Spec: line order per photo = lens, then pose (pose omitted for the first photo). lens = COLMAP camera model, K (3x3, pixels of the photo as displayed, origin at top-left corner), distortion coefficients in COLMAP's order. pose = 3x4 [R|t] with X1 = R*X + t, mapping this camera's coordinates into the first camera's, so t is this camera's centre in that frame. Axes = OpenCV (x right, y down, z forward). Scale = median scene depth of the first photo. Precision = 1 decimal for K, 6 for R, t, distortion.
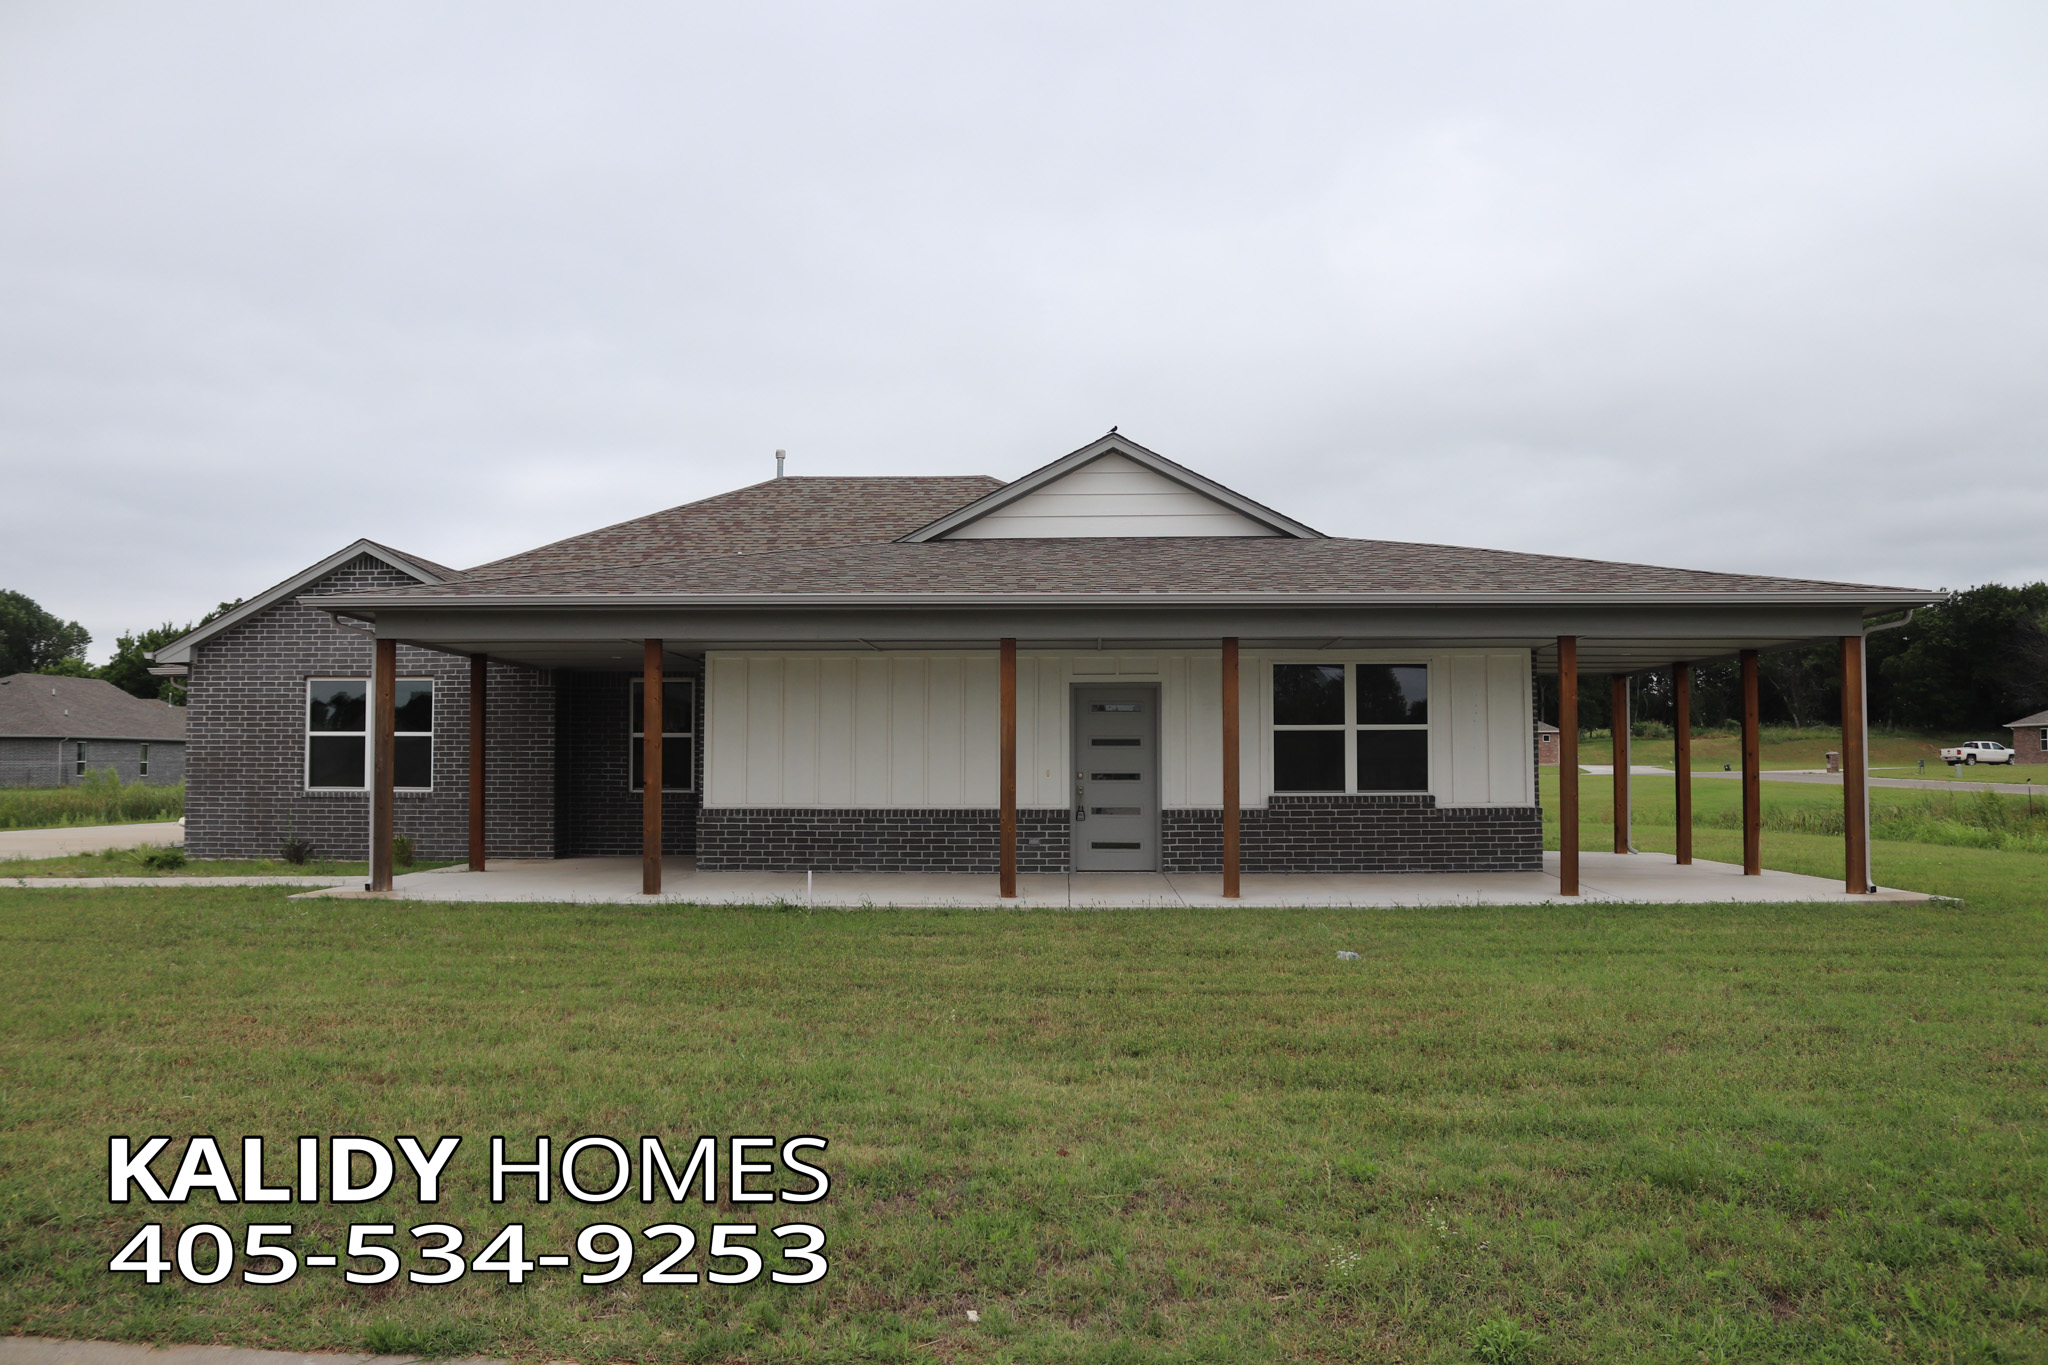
lens RADIAL K [[1711.0, 0, 1024.0], [0, 1711.0, 682.5], [0, 0, 1]] dist [-0.159341, 0.137814]
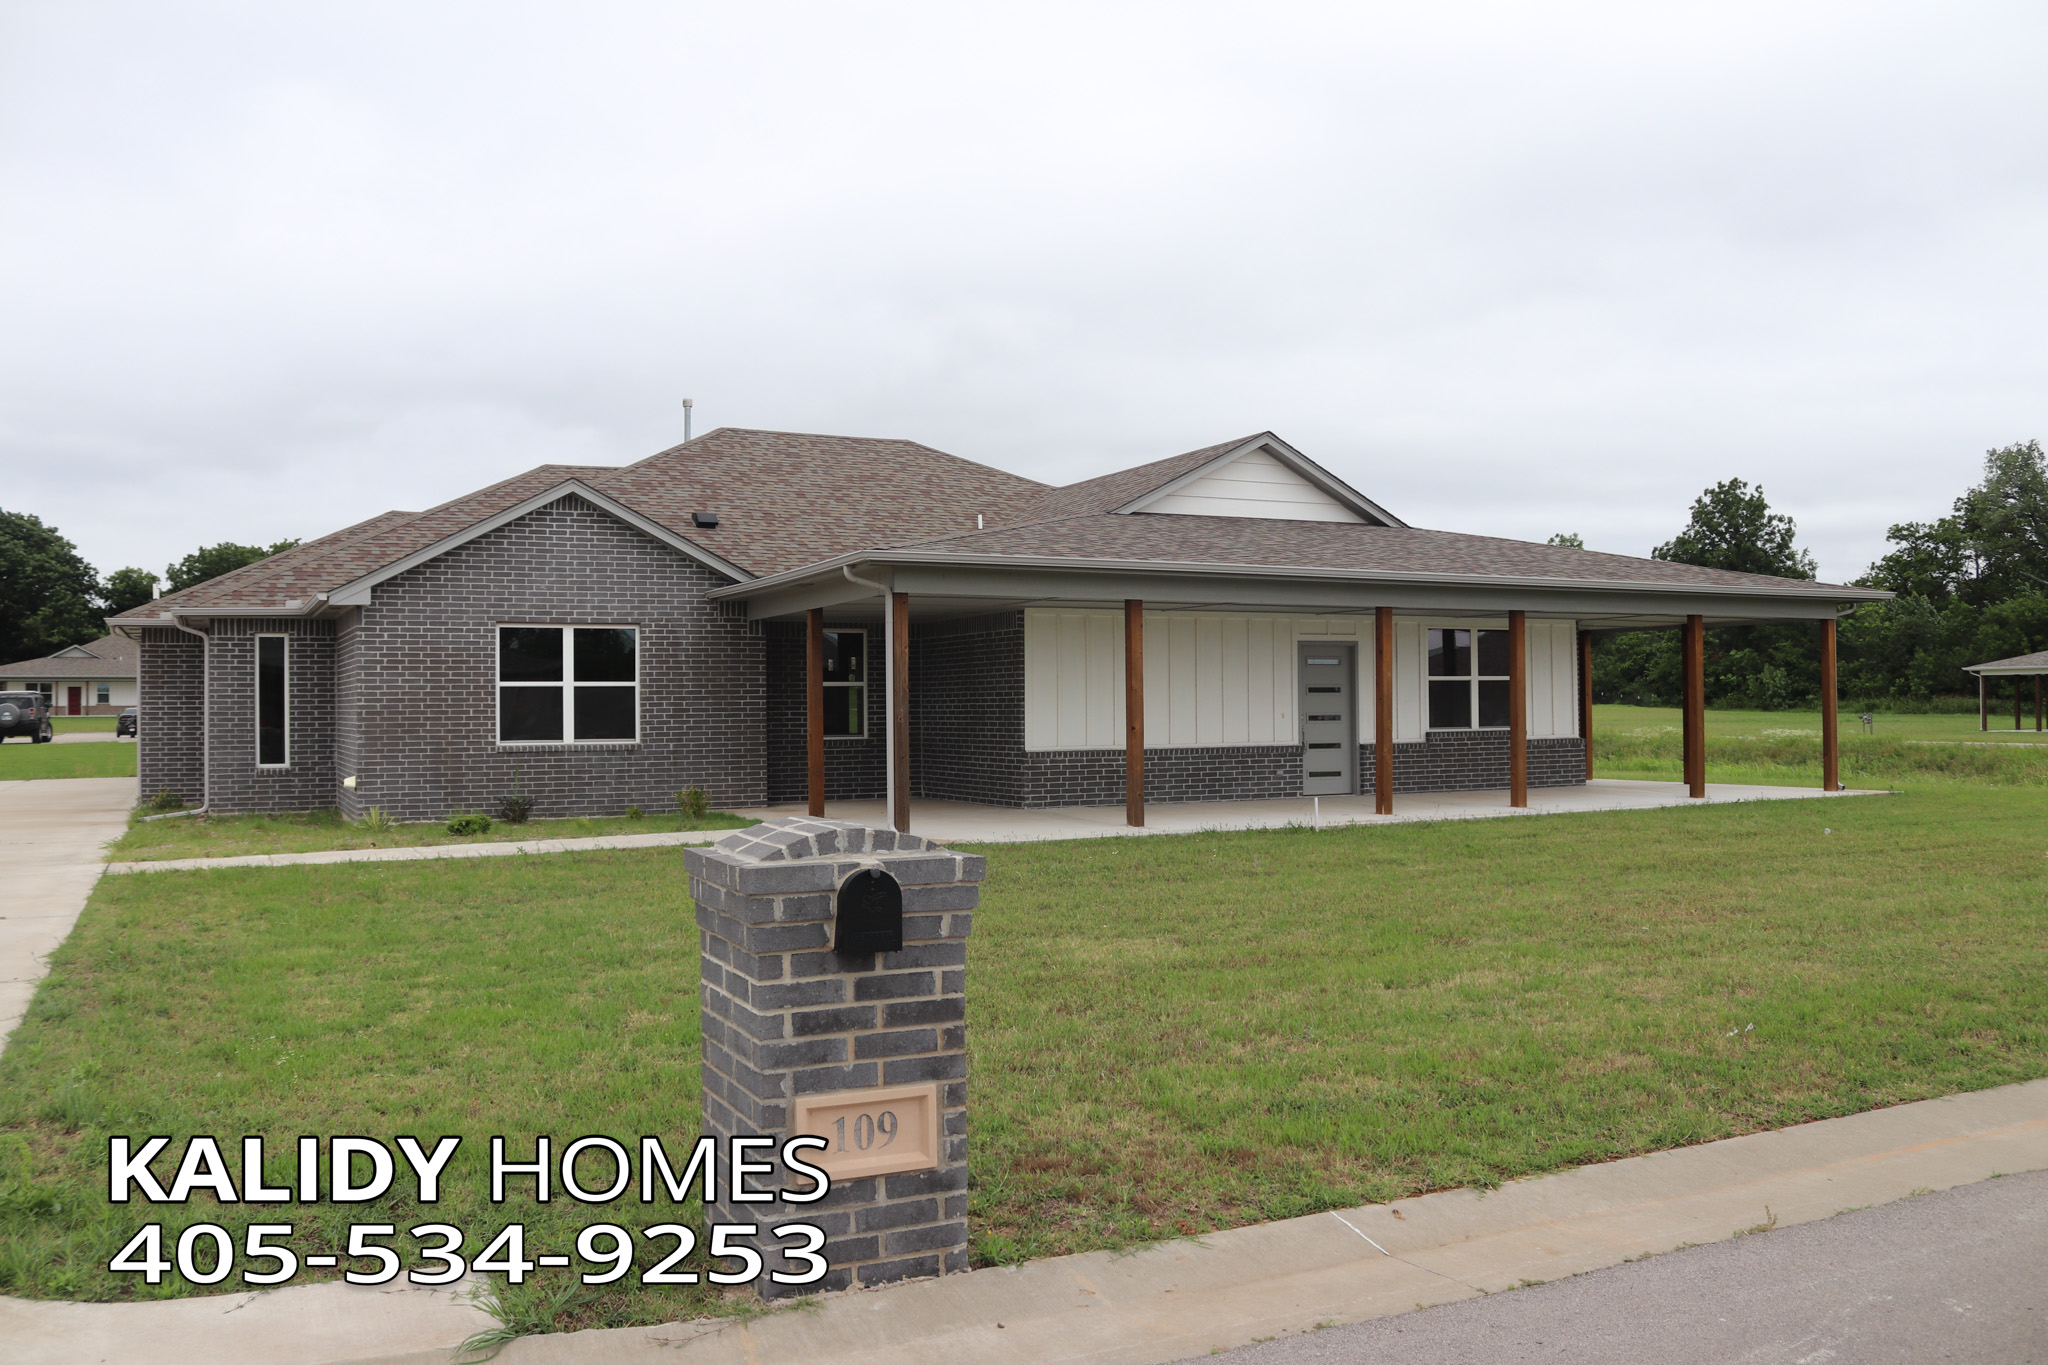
lens RADIAL K [[1748.4, 0, 1024.3], [0, 1748.4, 639.4], [0, 0, 1]] dist [-0.117136, 0.156579]
pose [[0.866390, 0.012753, 0.499205, -0.749109], [-0.014940, 0.999888, 0.000385, 0.001566], [-0.499144, -0.007792, 0.866484, 0.026635]]
